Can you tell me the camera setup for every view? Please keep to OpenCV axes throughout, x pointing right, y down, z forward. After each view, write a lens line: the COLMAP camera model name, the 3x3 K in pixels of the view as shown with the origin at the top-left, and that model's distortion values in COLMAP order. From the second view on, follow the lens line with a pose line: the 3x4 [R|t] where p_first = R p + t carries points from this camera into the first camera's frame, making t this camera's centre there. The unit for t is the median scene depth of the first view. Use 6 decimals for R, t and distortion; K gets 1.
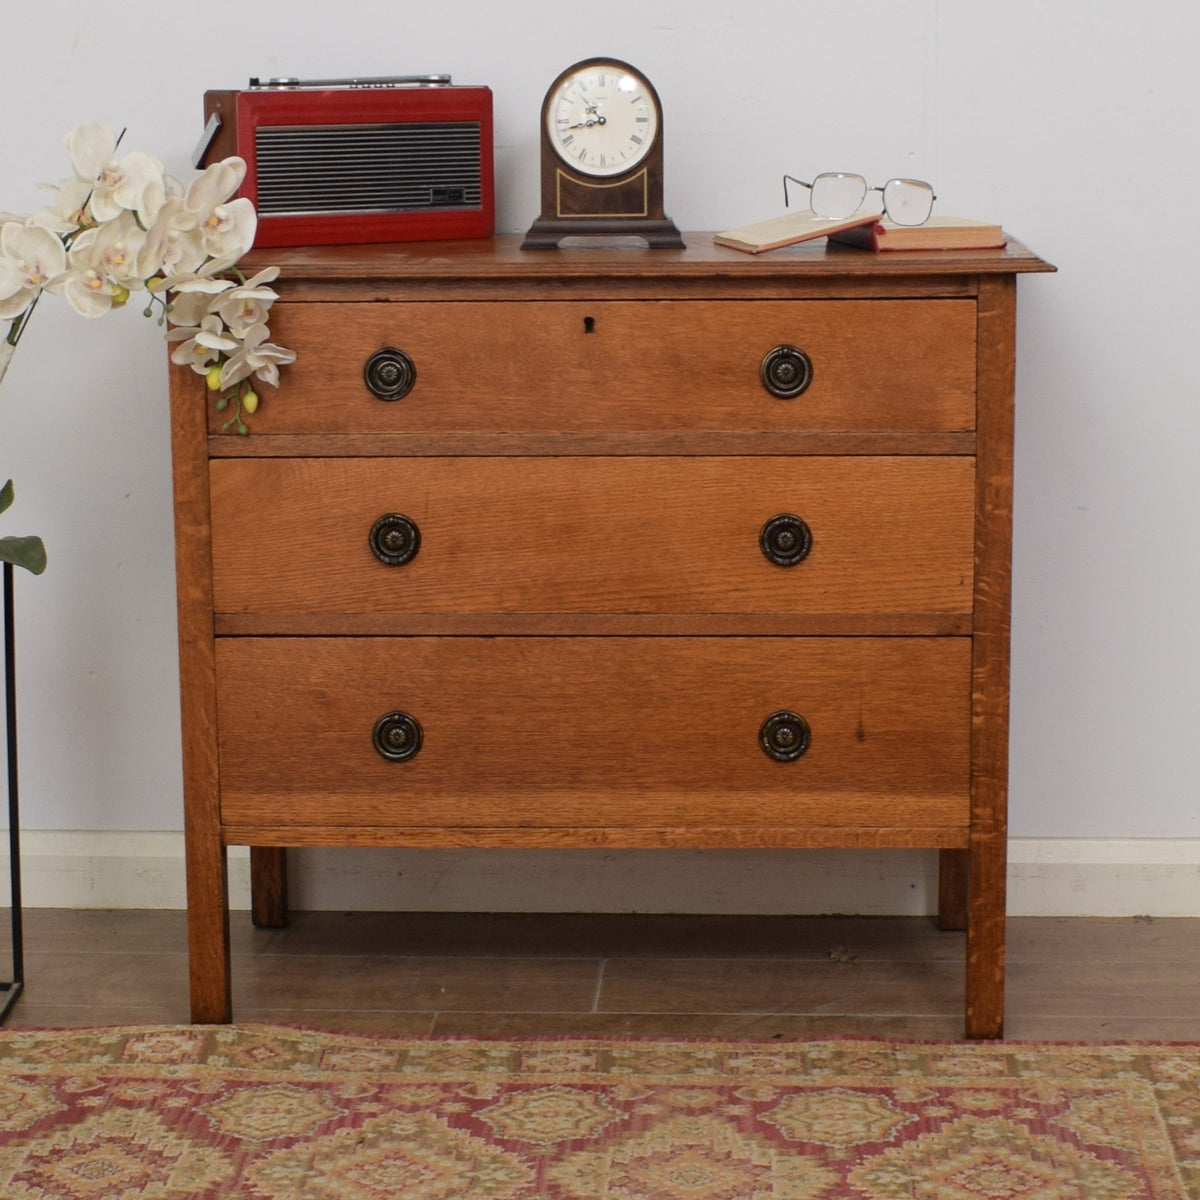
lens RADIAL K [[2967.6, 0, 598.4], [0, 2967.6, 630.9], [0, 0, 1]] dist [-0.089289, -0.304434]
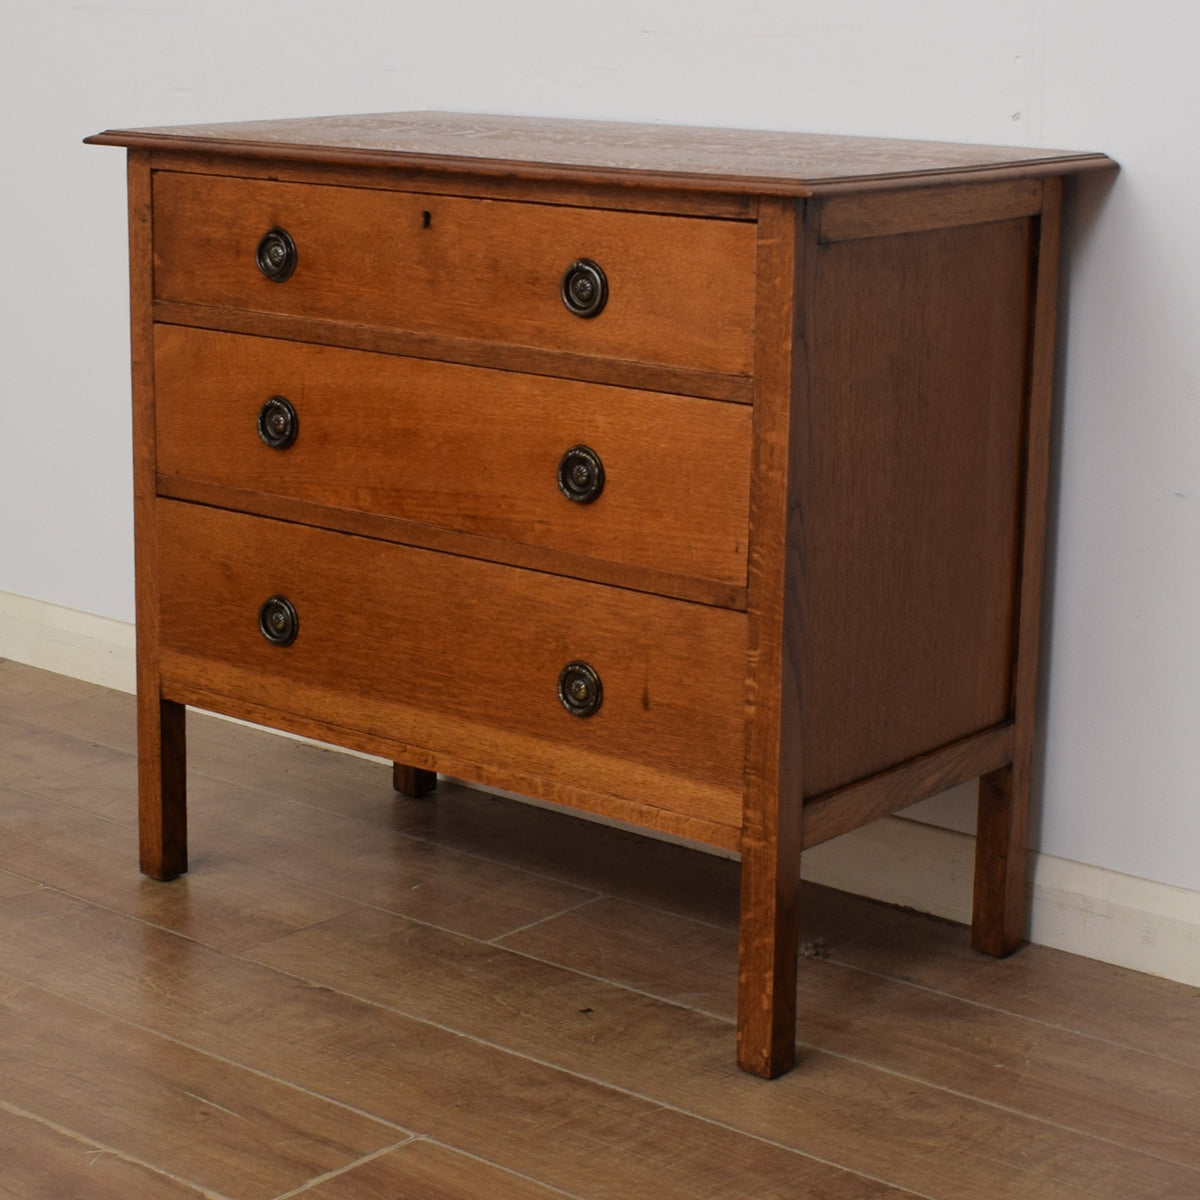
lens RADIAL K [[2702.4, 0, 586.7], [0, 2702.4, 599.6], [0, 0, 1]] dist [-0.100676, 0.122456]
pose [[0.803171, 0.158314, -0.574329, 0.536165], [-0.133479, 0.987357, 0.085502, -0.062684], [0.580603, 0.007988, 0.814147, 0.325831]]
